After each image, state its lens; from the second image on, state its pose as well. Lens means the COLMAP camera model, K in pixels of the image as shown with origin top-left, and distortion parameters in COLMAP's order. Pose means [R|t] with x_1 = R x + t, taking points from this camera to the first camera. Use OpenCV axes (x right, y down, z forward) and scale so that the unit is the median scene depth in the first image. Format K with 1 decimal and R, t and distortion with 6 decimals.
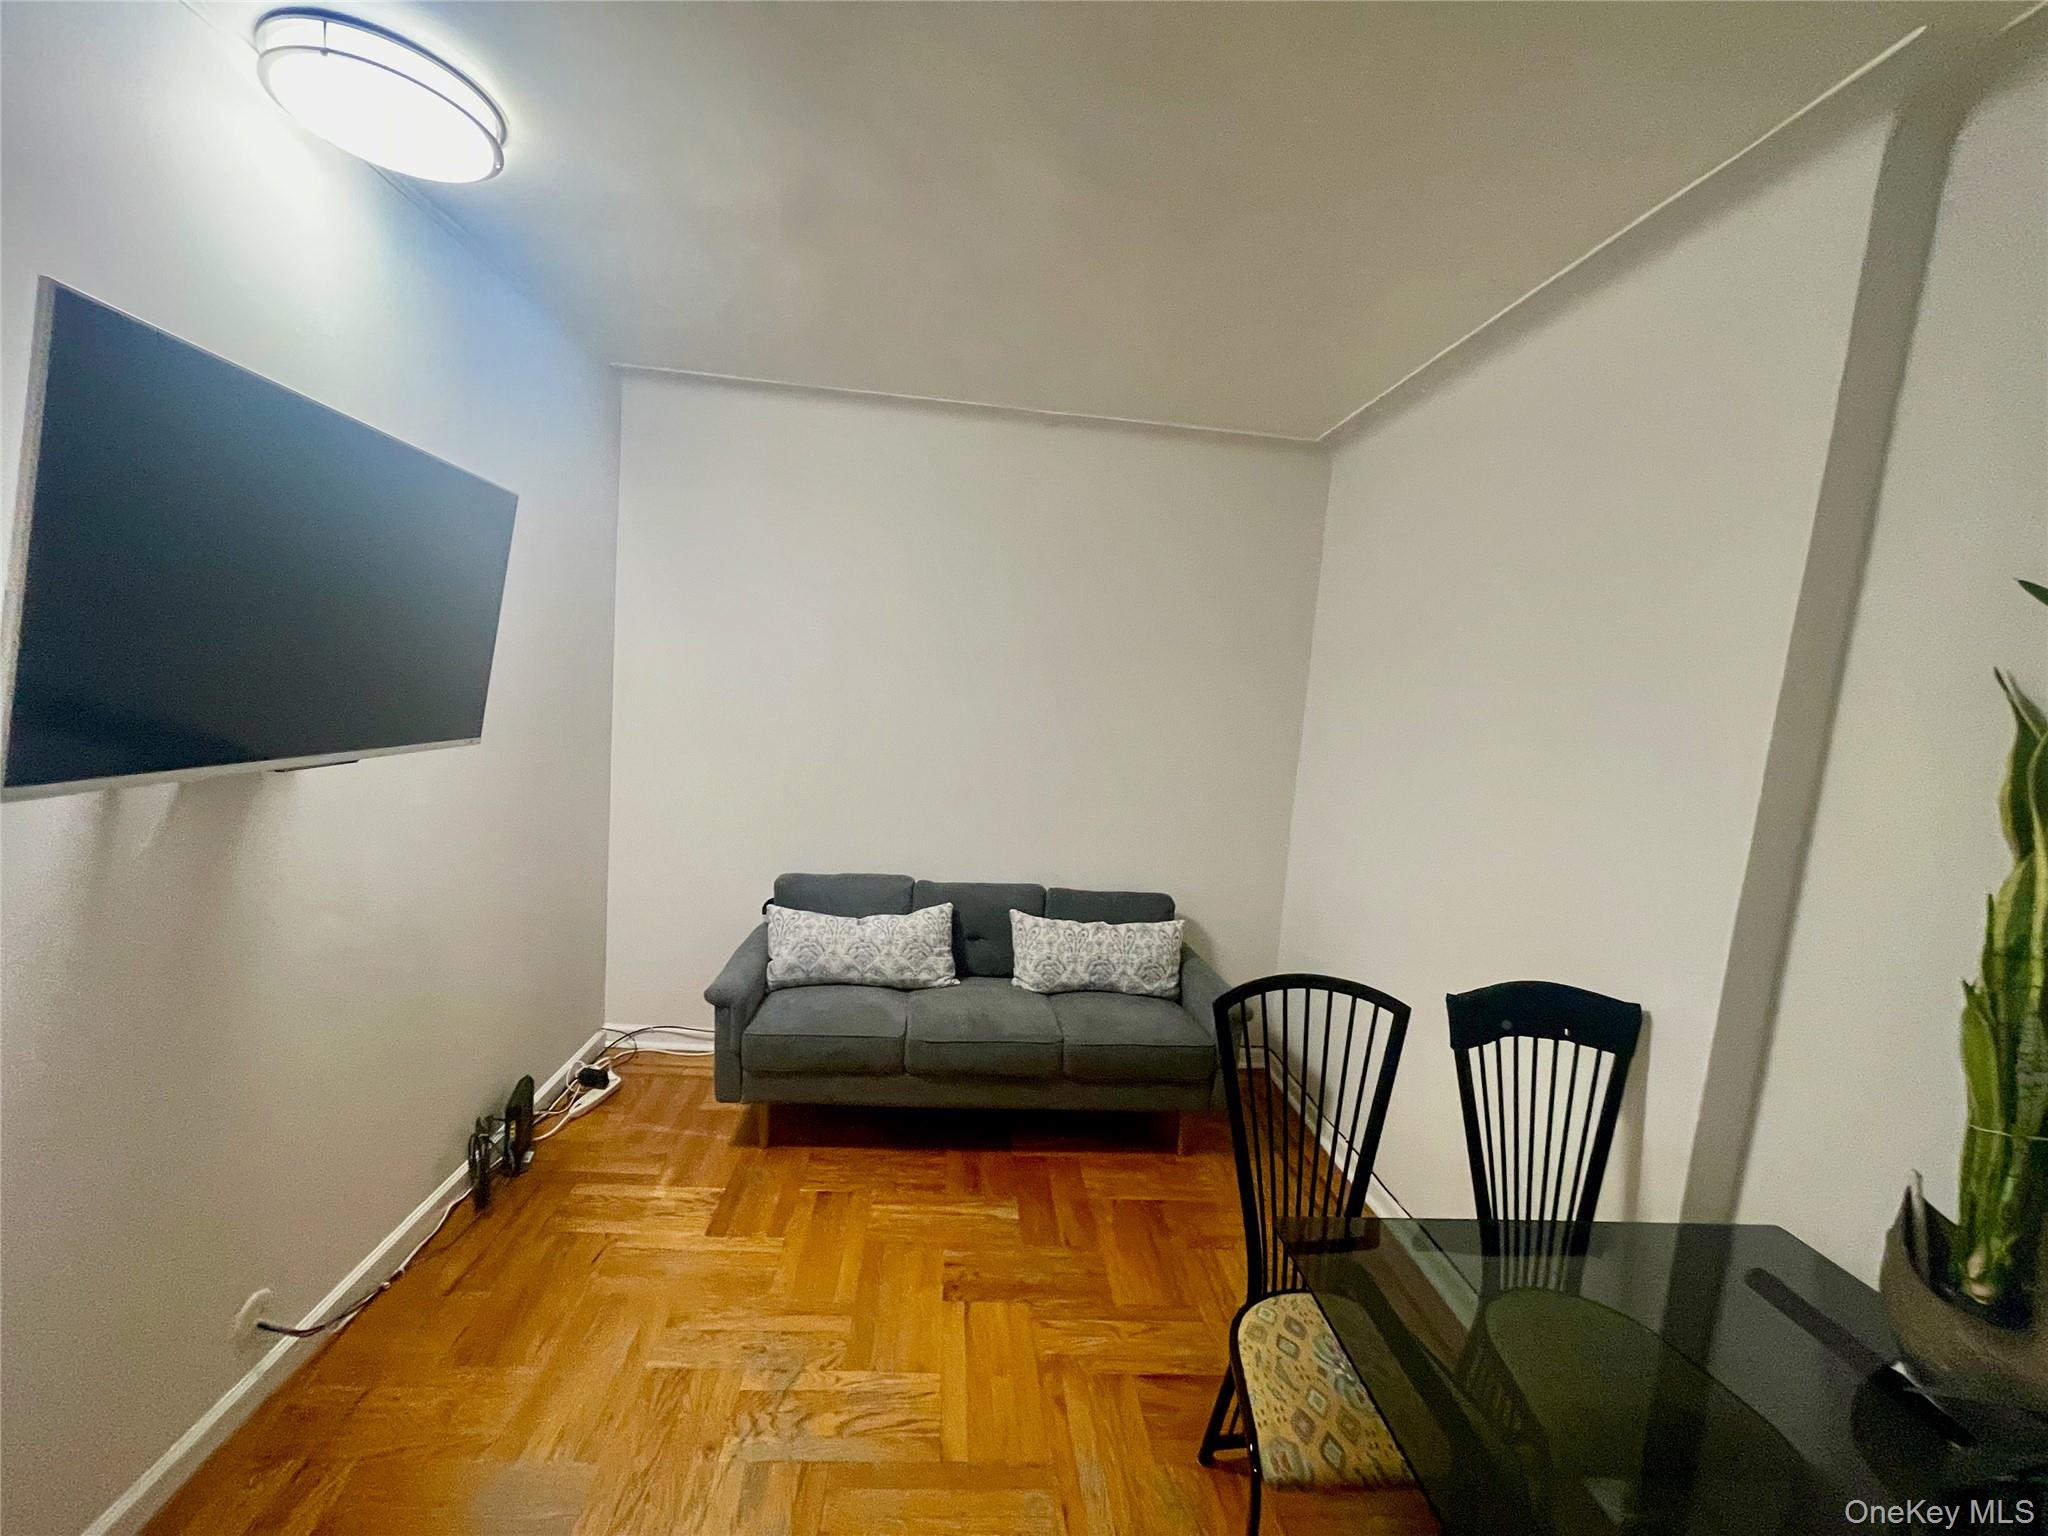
lens RADIAL K [[830.6, 0, 1016.0], [0, 830.6, 772.1], [0, 0, 1]] dist [0.001795, 0.000087]
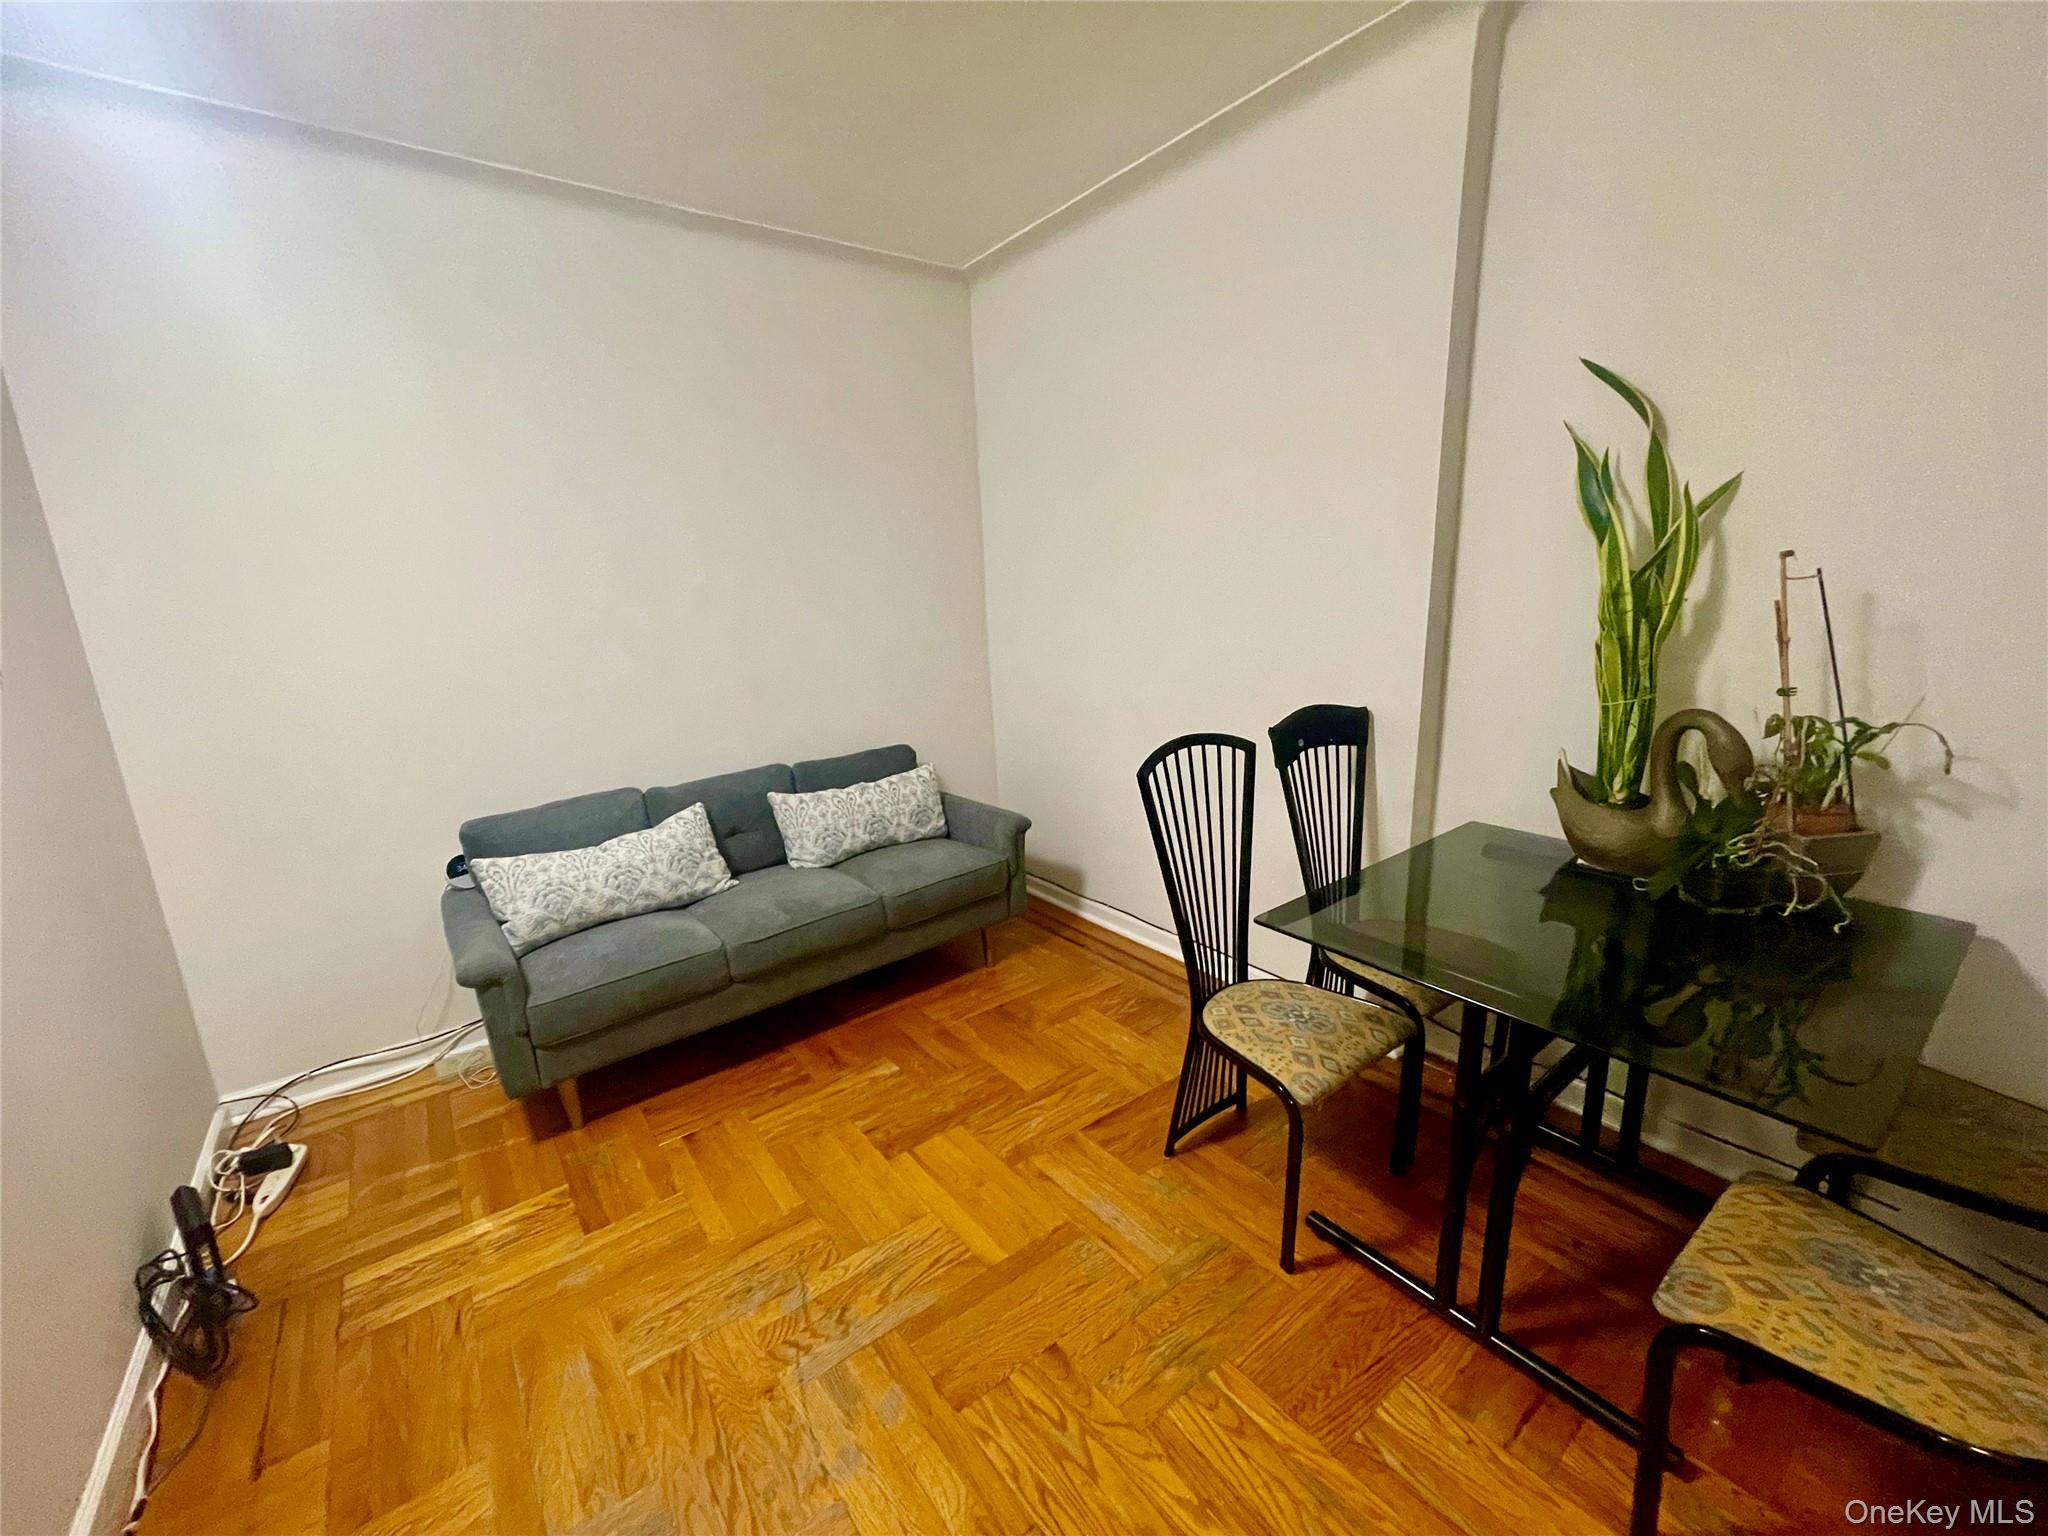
lens RADIAL K [[830.6, 0, 1013.5], [0, 830.6, 772.5], [0, 0, 1]] dist [0.001795, 0.000087]
pose [[0.836036, -0.235344, 0.495637, -0.353213], [0.167291, 0.969662, 0.178241, 0.037733], [-0.522549, -0.066100, 0.850043, 0.114076]]
